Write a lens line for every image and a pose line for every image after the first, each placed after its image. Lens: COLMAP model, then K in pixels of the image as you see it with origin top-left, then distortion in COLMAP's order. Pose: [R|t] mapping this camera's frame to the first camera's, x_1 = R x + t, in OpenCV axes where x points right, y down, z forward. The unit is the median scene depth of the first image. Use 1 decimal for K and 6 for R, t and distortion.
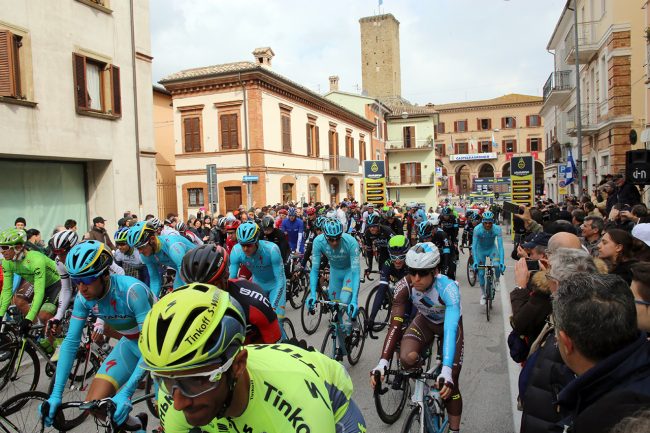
lens RADIAL K [[535.7, 0, 325.0], [0, 535.7, 216.5], [0, 0, 1]] dist [-0.081290, 0.062594]
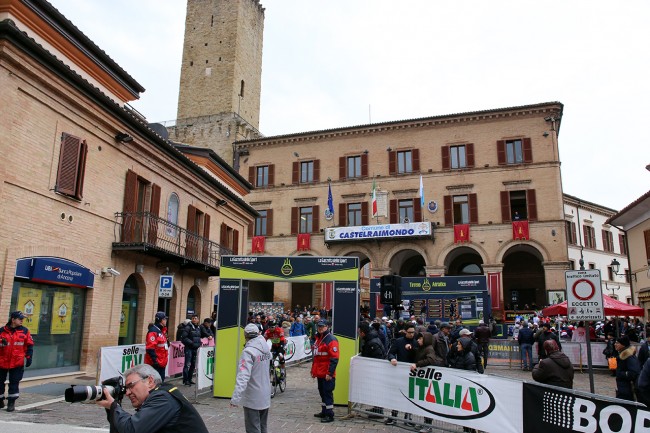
lens RADIAL K [[535.7, 0, 325.0], [0, 535.7, 216.5], [0, 0, 1]] dist [-0.081290, 0.062594]
pose [[0.994914, 0.066297, 0.075830, 0.465226], [-0.043330, 0.961332, -0.271964, -0.012568], [-0.090928, 0.267295, 0.959315, 1.349660]]
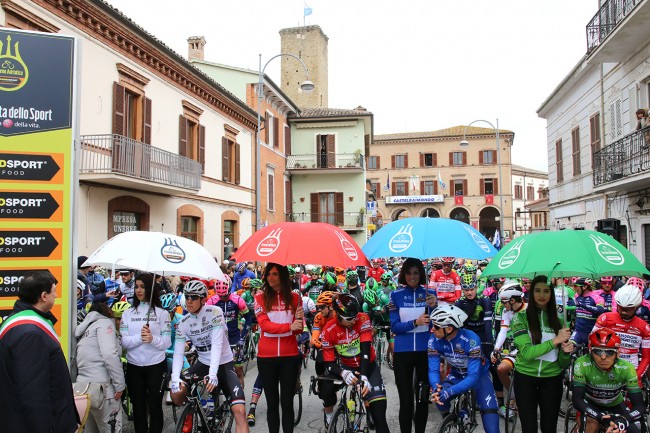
lens RADIAL K [[535.7, 0, 325.0], [0, 535.7, 216.5], [0, 0, 1]] dist [-0.081290, 0.062594]
pose [[0.992199, 0.030743, 0.120818, 0.109889], [-0.019335, 0.995339, -0.094484, -0.017774], [-0.123159, 0.091410, 0.988168, 0.509658]]
